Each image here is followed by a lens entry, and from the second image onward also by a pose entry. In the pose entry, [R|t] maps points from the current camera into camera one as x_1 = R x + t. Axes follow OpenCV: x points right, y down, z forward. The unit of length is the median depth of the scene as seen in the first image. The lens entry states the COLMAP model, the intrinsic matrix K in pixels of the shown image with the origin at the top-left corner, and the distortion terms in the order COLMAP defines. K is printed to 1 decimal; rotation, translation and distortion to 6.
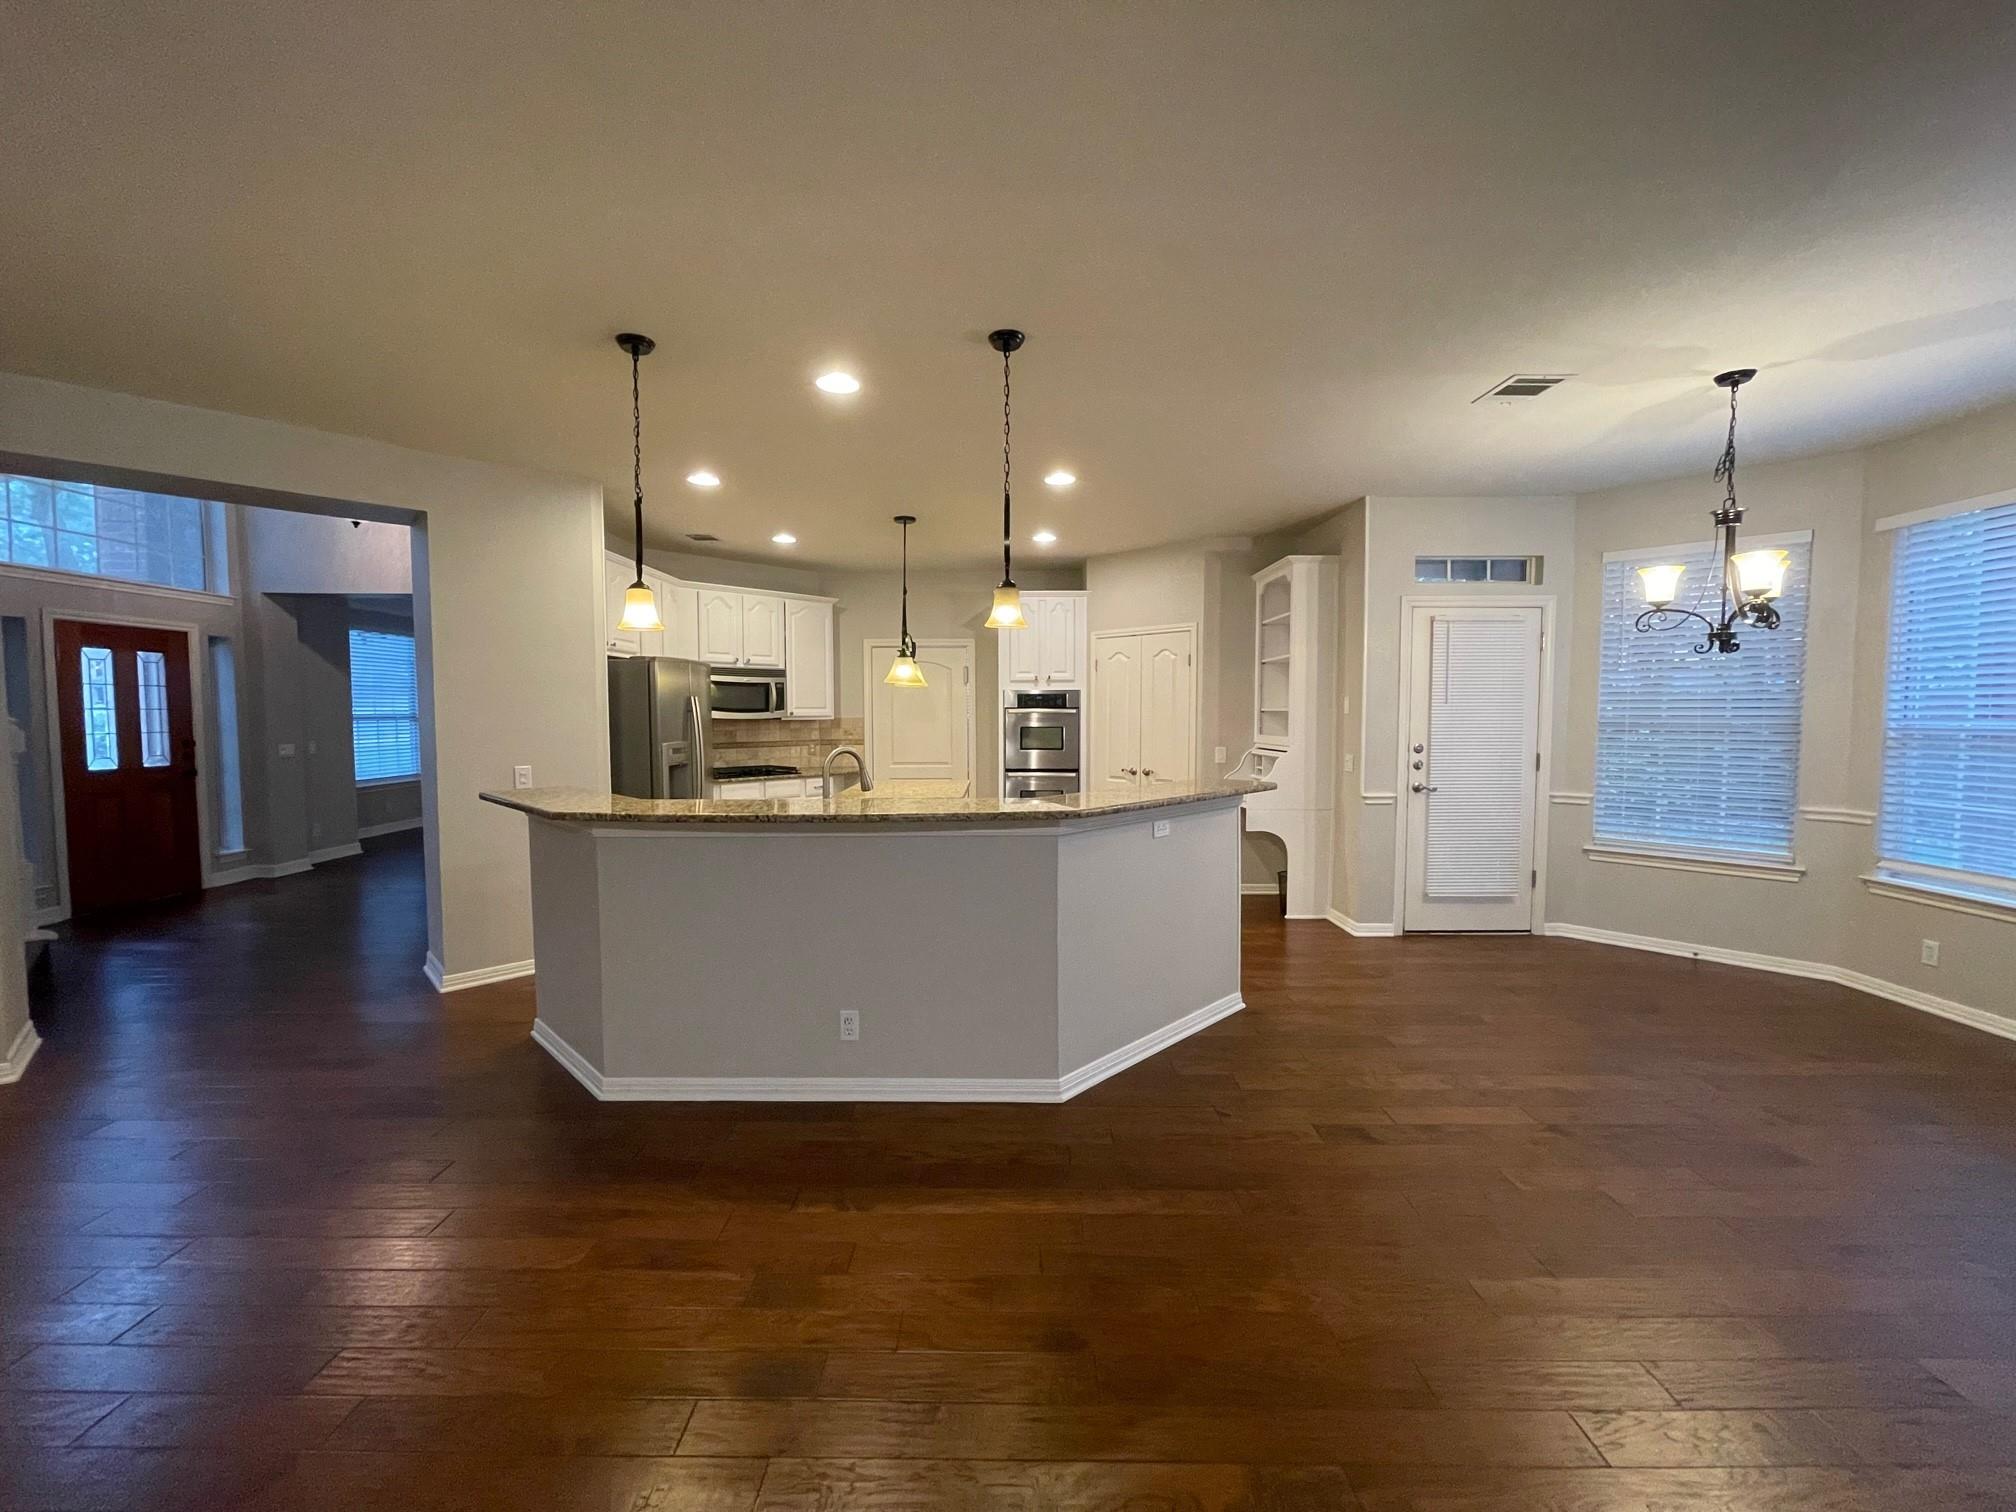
lens RADIAL K [[812.6, 0, 1001.7], [0, 812.6, 755.4], [0, 0, 1]] dist [0.001484, 0.000265]
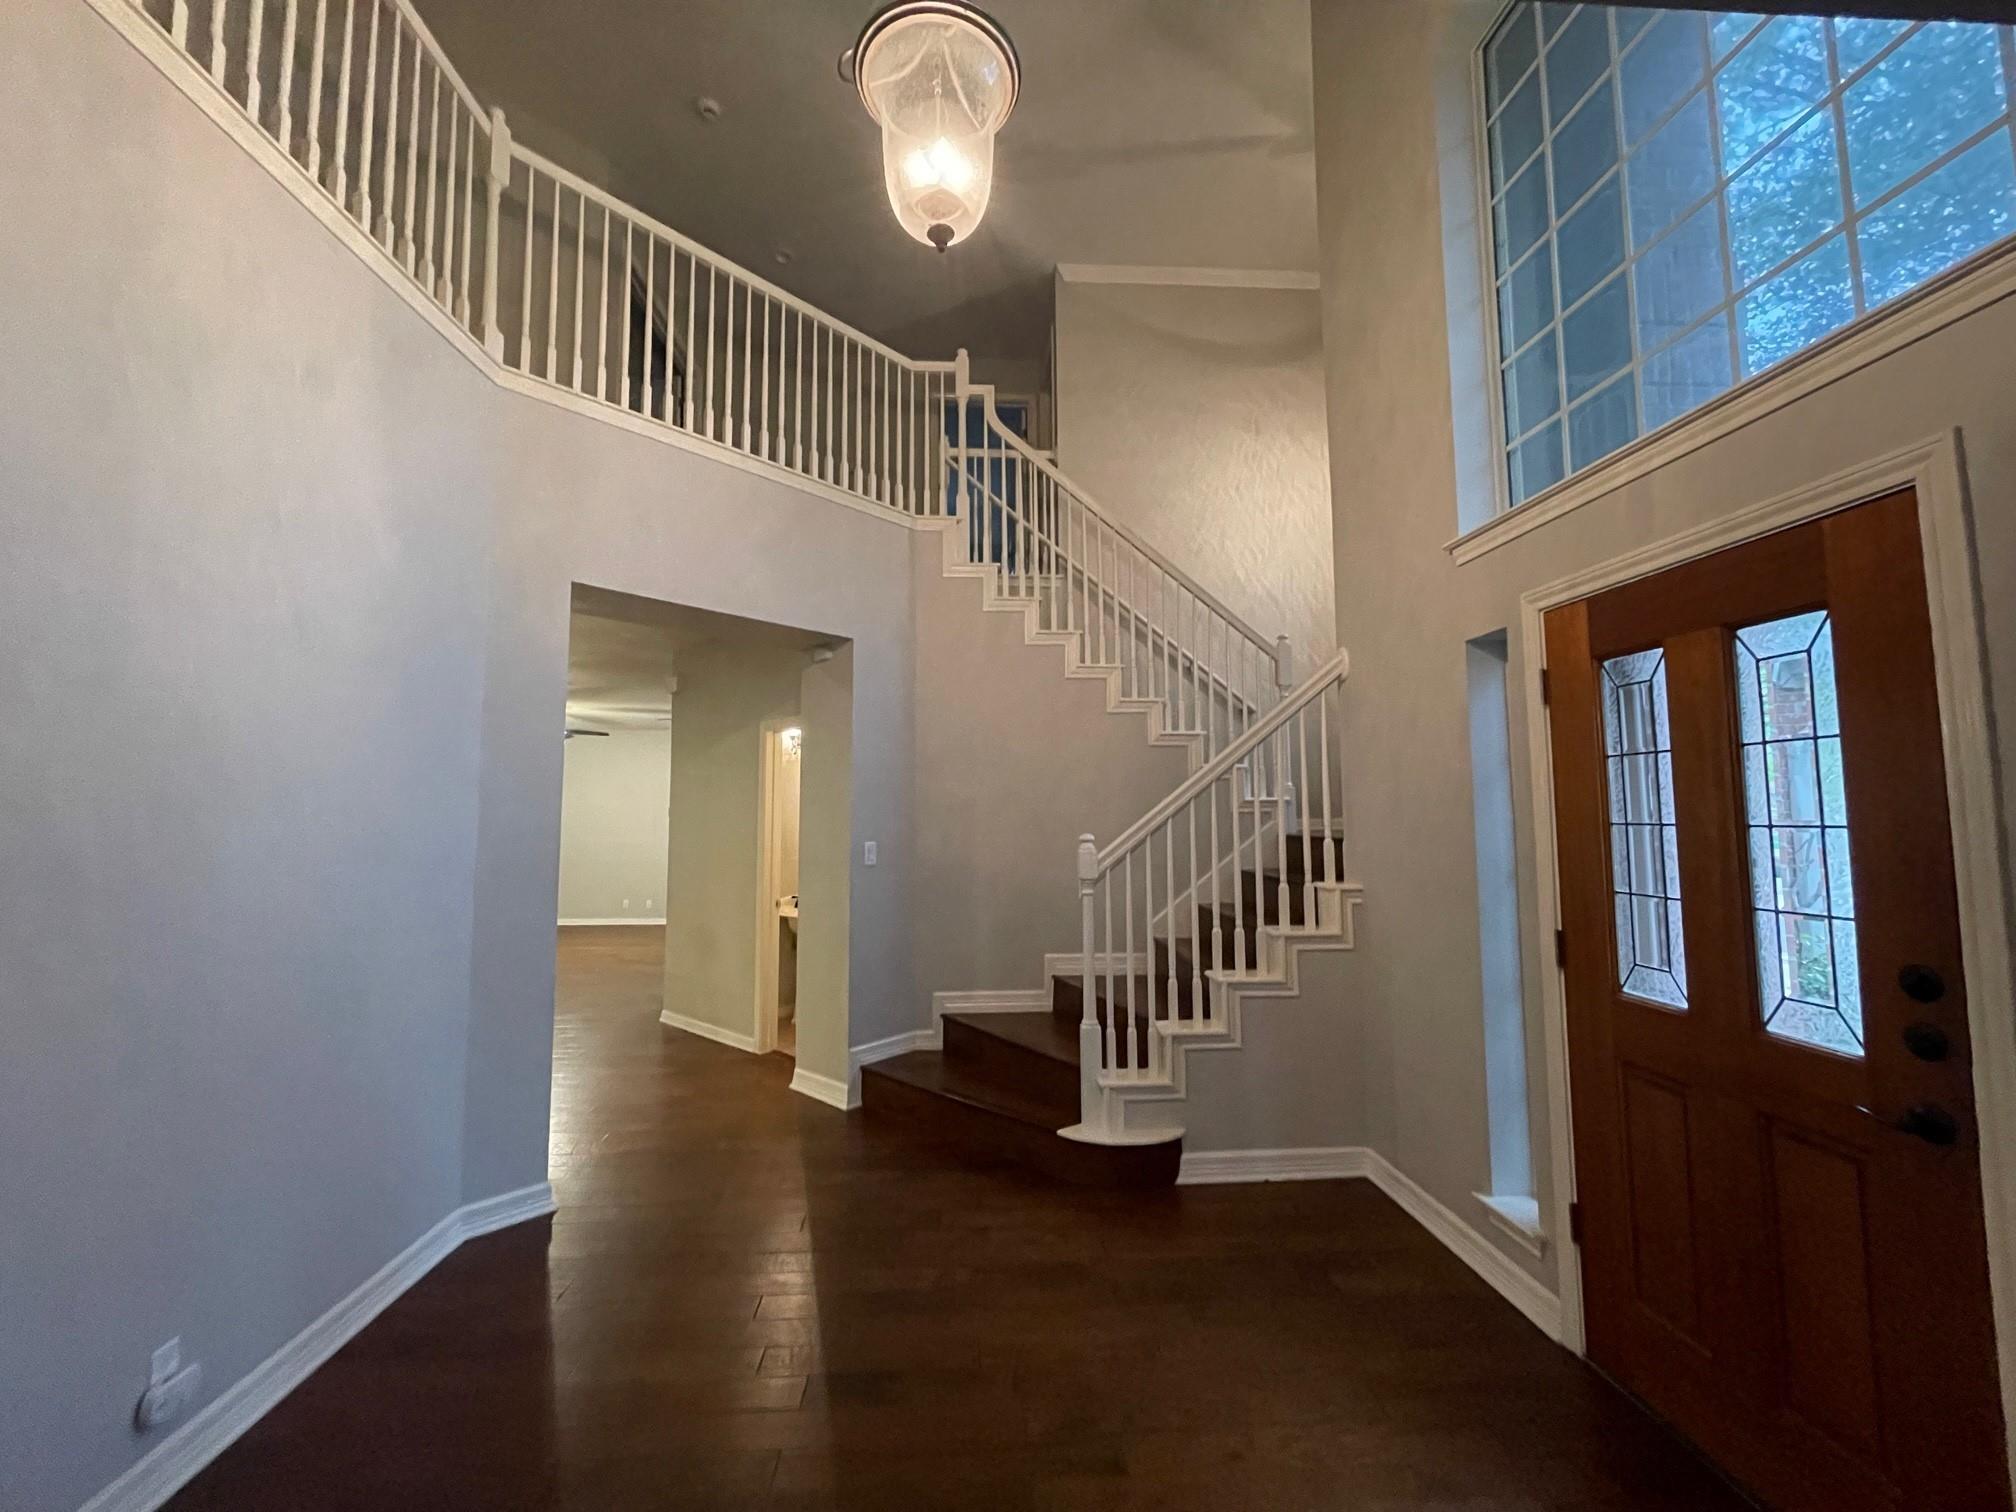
lens RADIAL K [[812.6, 0, 1001.7], [0, 812.6, 755.4], [0, 0, 1]] dist [0.001484, 0.000265]
pose [[-0.997493, -0.000101, -0.070762, -0.498206], [0.001506, 0.999742, -0.022657, -0.048363], [0.070746, -0.022706, -0.997236, 0.819649]]
